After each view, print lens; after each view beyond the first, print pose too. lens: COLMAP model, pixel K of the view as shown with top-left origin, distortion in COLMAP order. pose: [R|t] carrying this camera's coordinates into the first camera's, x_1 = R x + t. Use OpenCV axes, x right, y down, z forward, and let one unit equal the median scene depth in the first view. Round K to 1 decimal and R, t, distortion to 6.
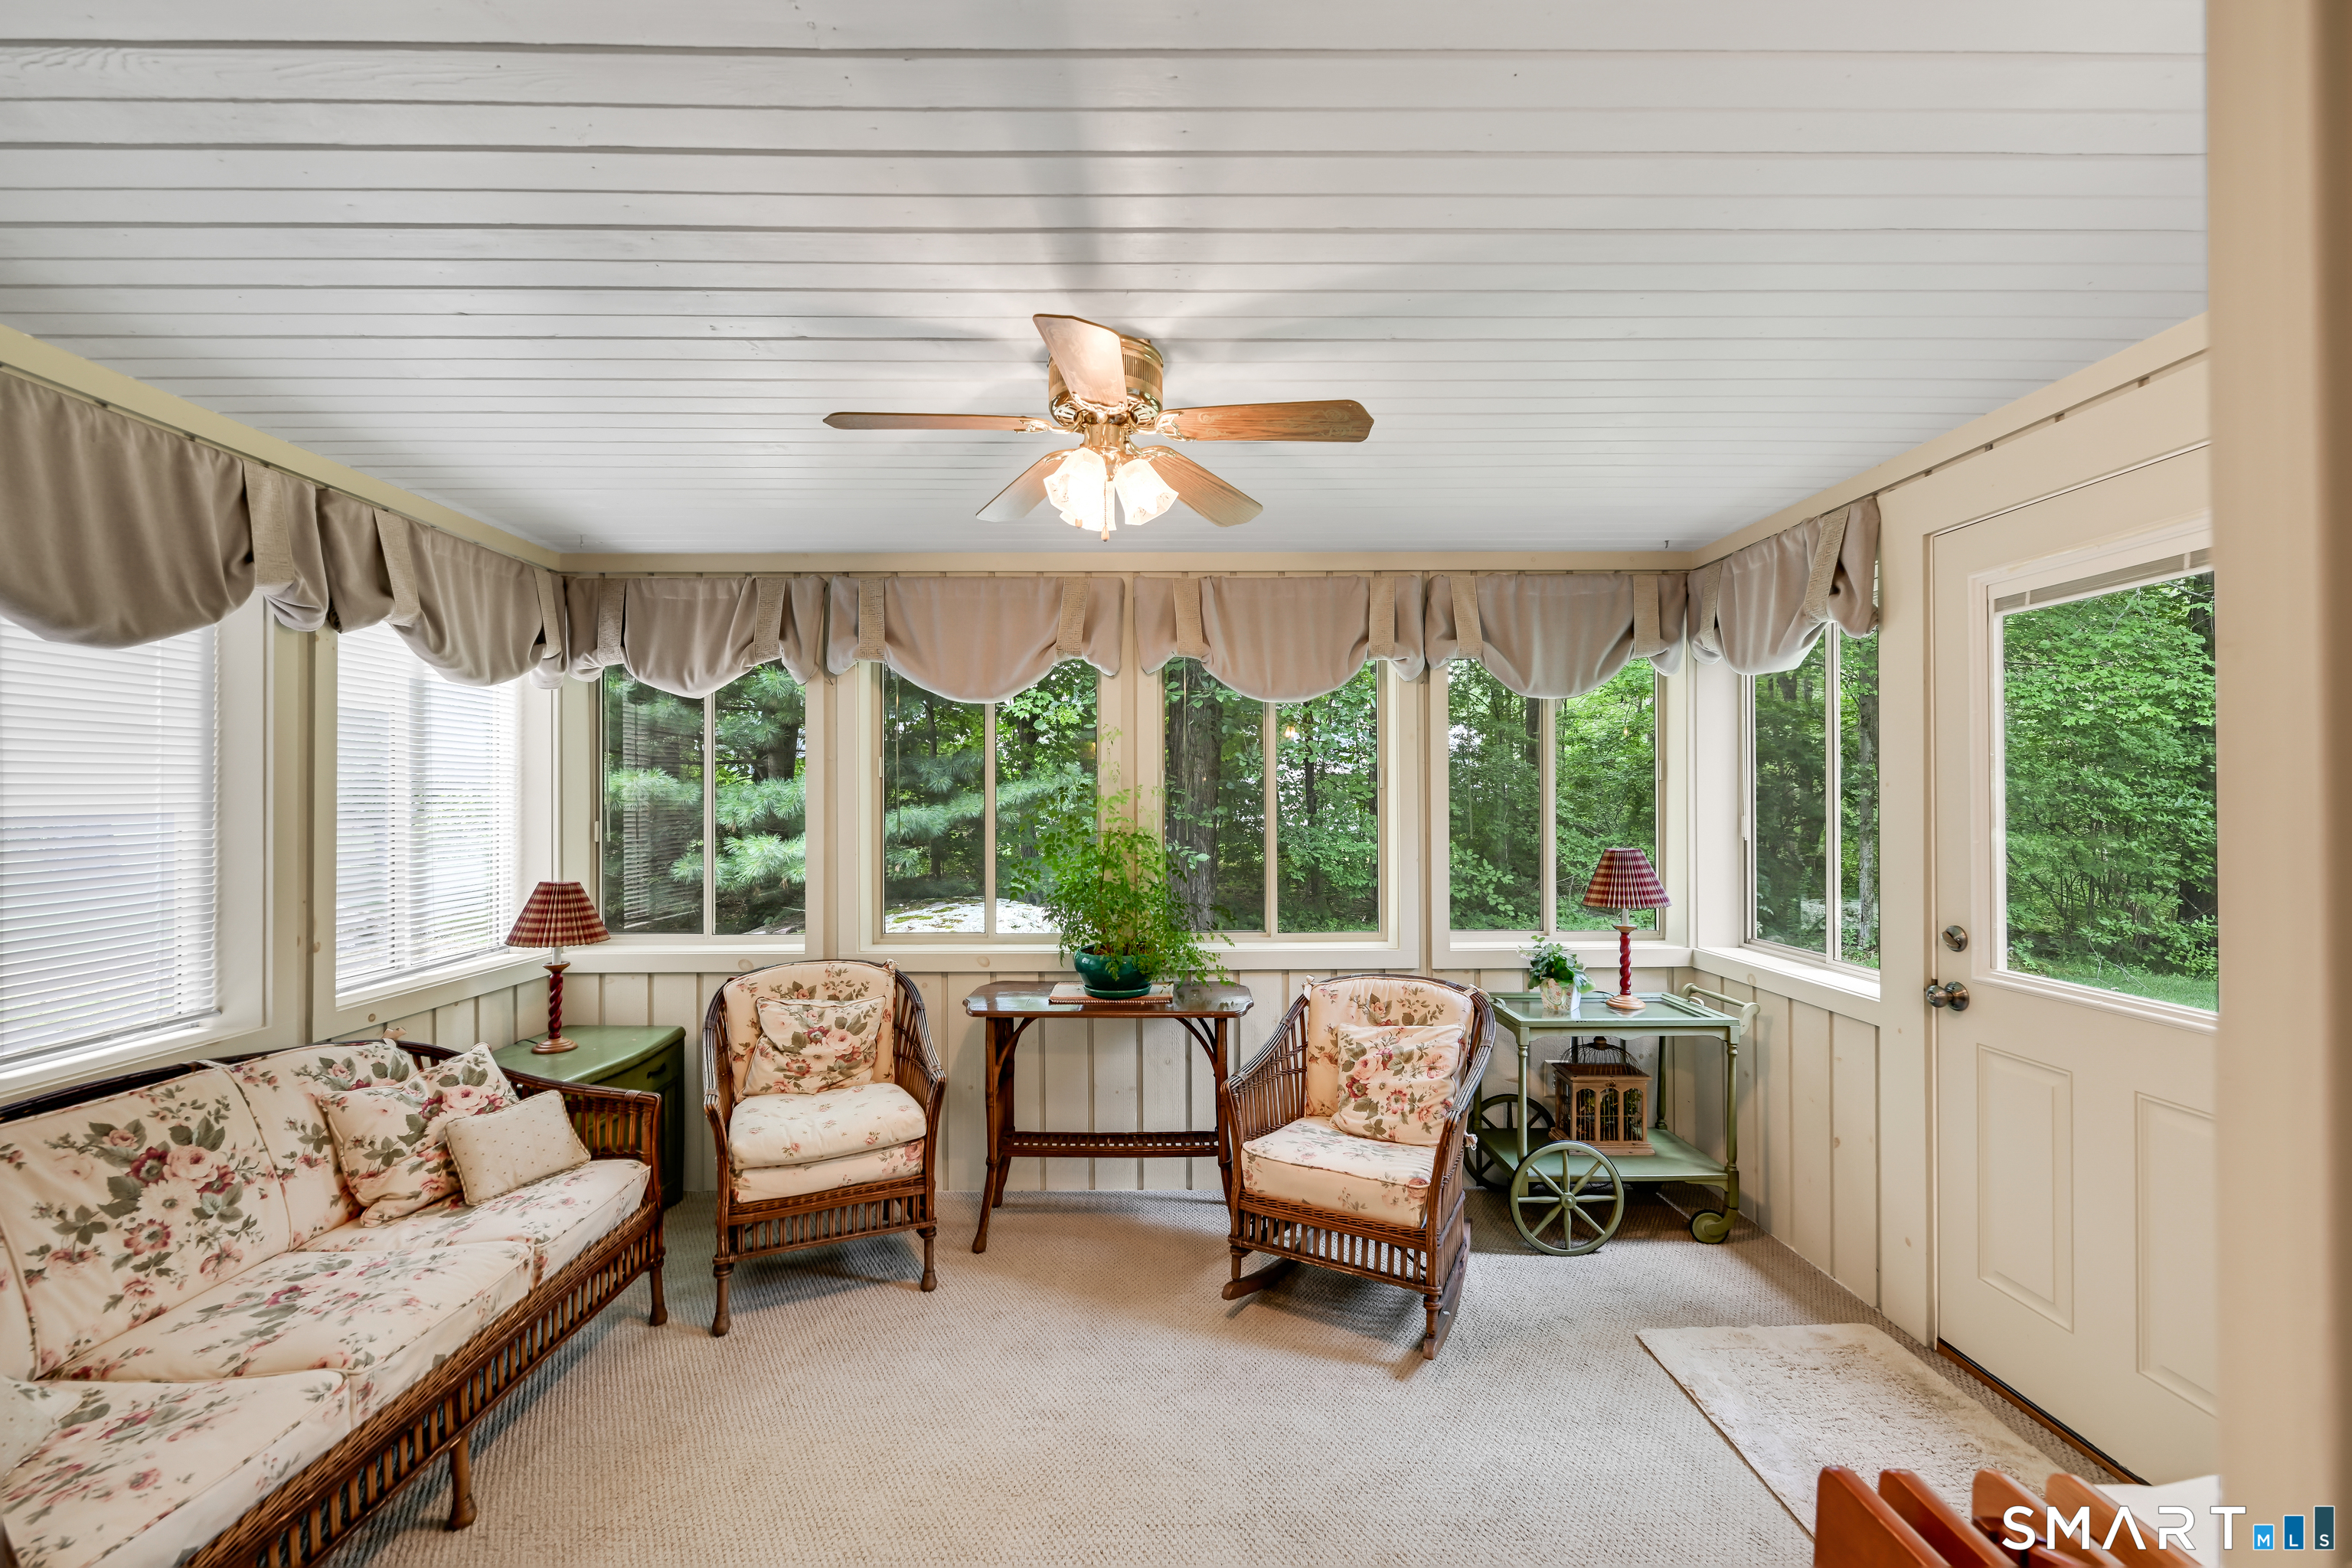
lens RADIAL K [[939.6, 0, 1174.6], [0, 939.6, 789.8], [0, 0, 1]] dist [-0.002542, 0.000022]
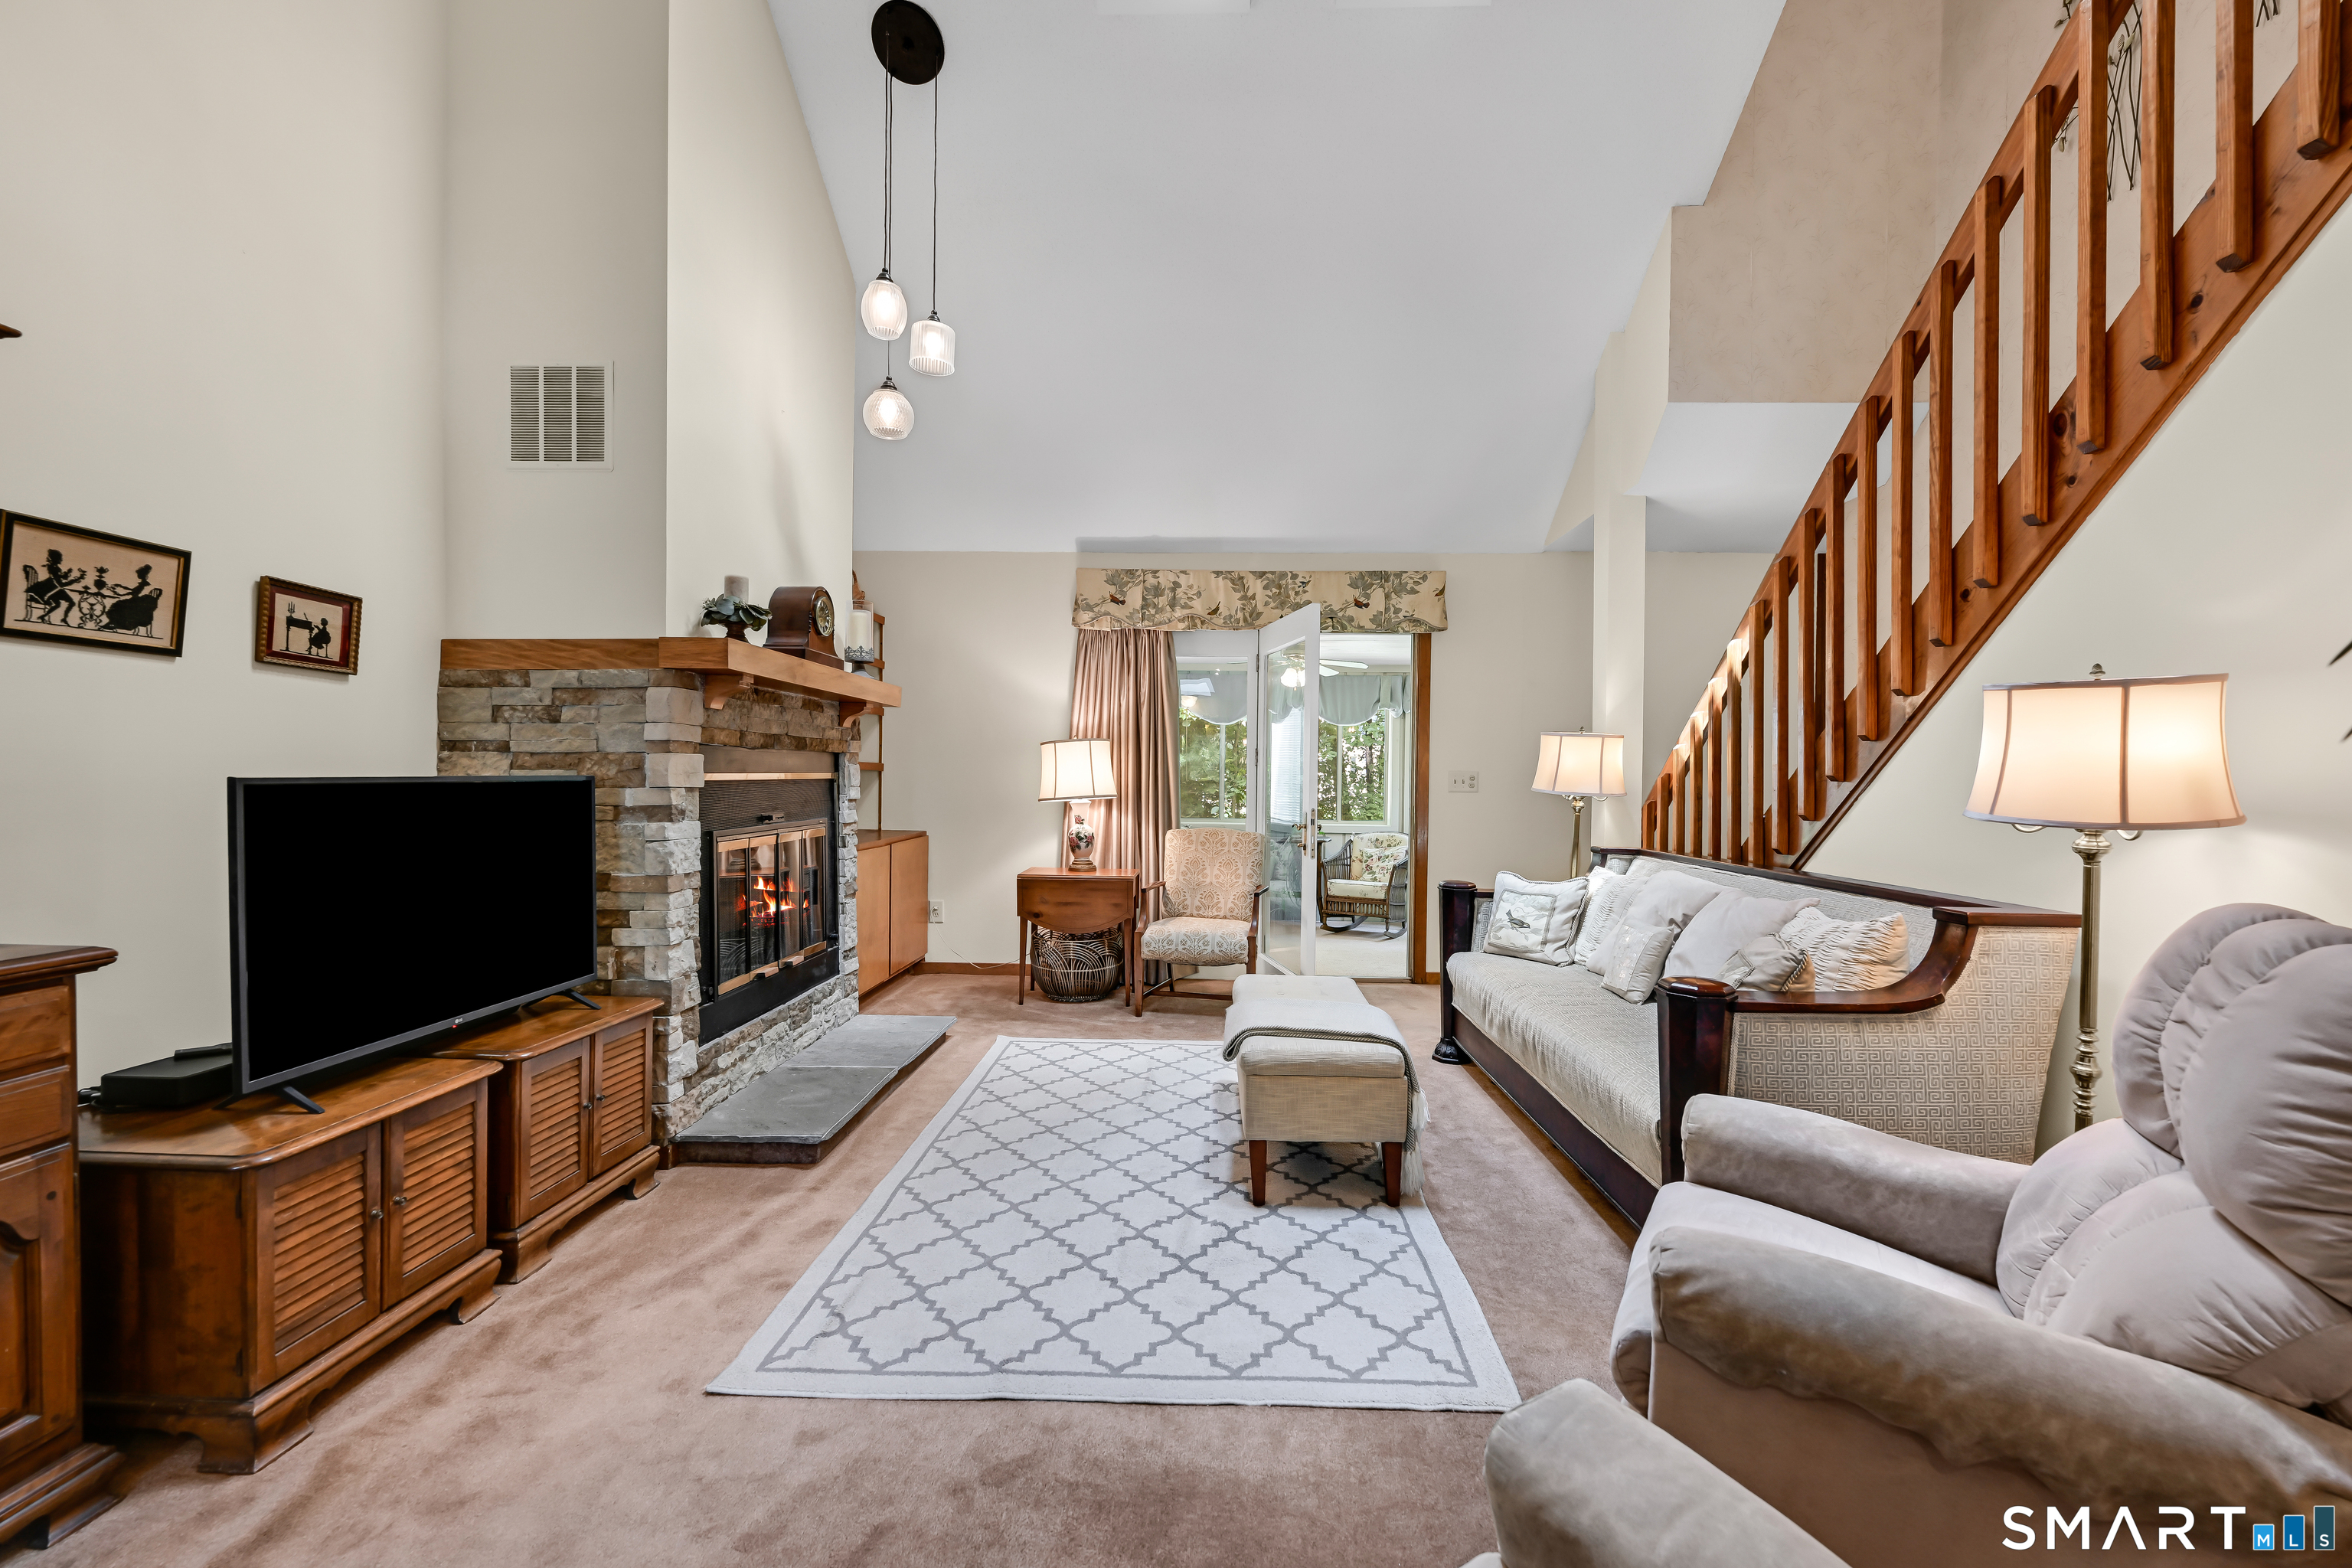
lens RADIAL K [[989.3, 0, 1175.3], [0, 989.3, 776.6], [0, 0, 1]] dist [-0.000643, 0.000003]
pose [[0.998270, 0.015707, -0.056655, -0.215847], [-0.015039, 0.999812, 0.012202, 0.017630], [0.056836, -0.011329, 0.998319, -1.947349]]
